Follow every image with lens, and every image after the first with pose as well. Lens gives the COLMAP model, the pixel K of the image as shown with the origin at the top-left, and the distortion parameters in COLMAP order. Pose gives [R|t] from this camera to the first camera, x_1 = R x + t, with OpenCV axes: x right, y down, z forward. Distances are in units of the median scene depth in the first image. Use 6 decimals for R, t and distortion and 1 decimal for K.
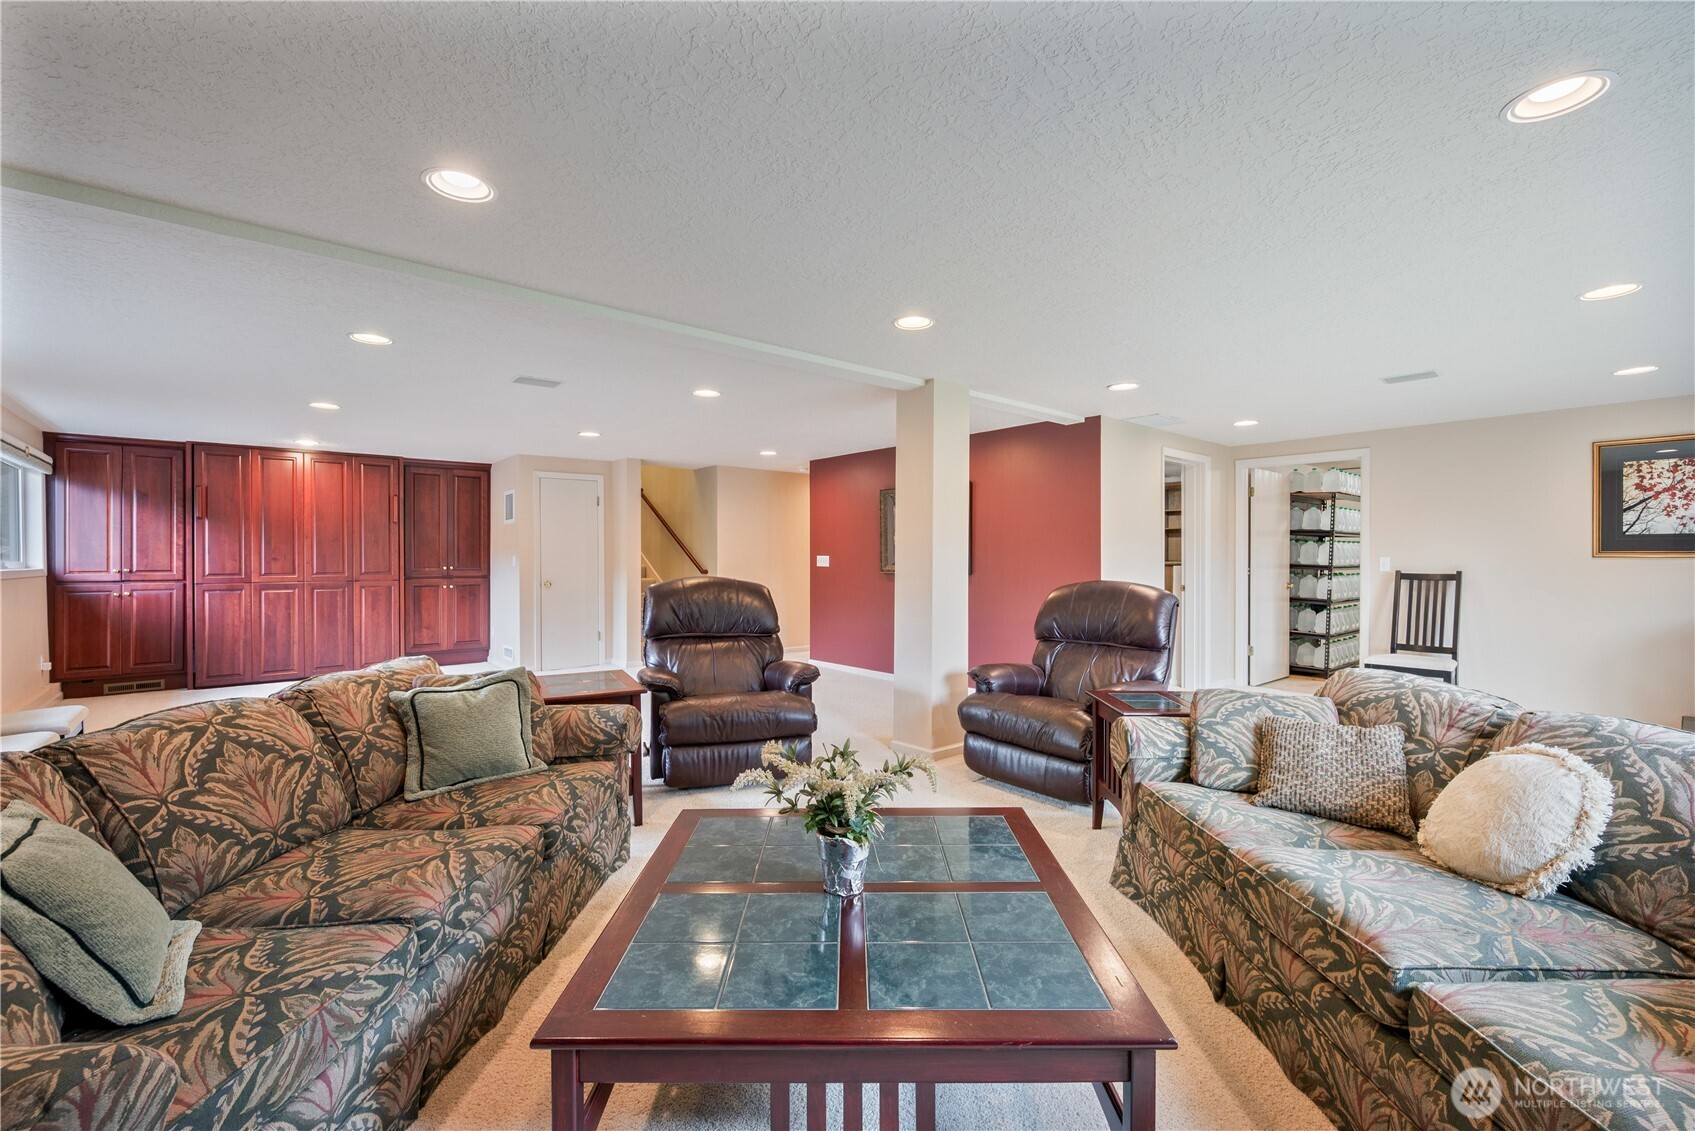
lens RADIAL K [[709.8, 0, 843.2], [0, 709.8, 554.0], [0, 0, 1]] dist [-0.001270, 0.000663]
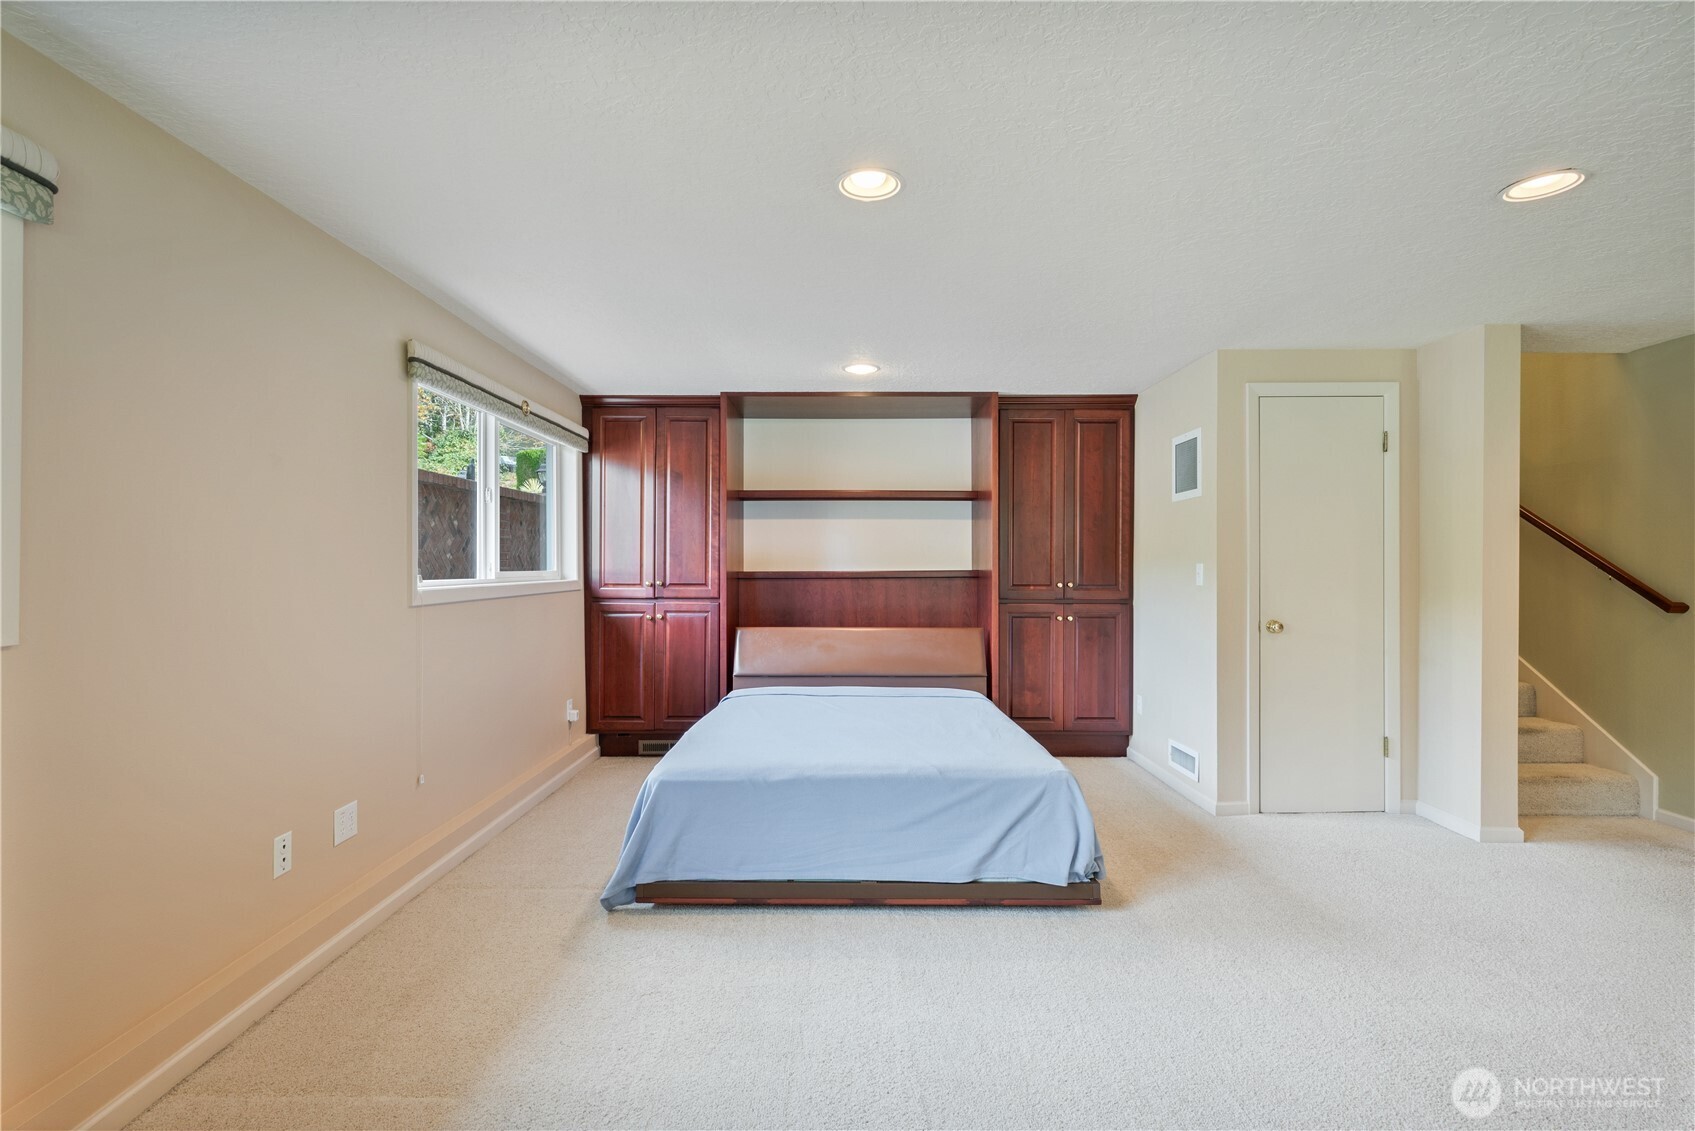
lens RADIAL K [[777.9, 0, 848.1], [0, 777.9, 561.0], [0, 0, 1]] dist [0.004086, 0.001303]
pose [[0.752883, 0.000635, -0.658154, -0.357693], [-0.001374, 0.999999, -0.000607, 0.001391], [0.658153, 0.001361, 0.752883, 0.538063]]
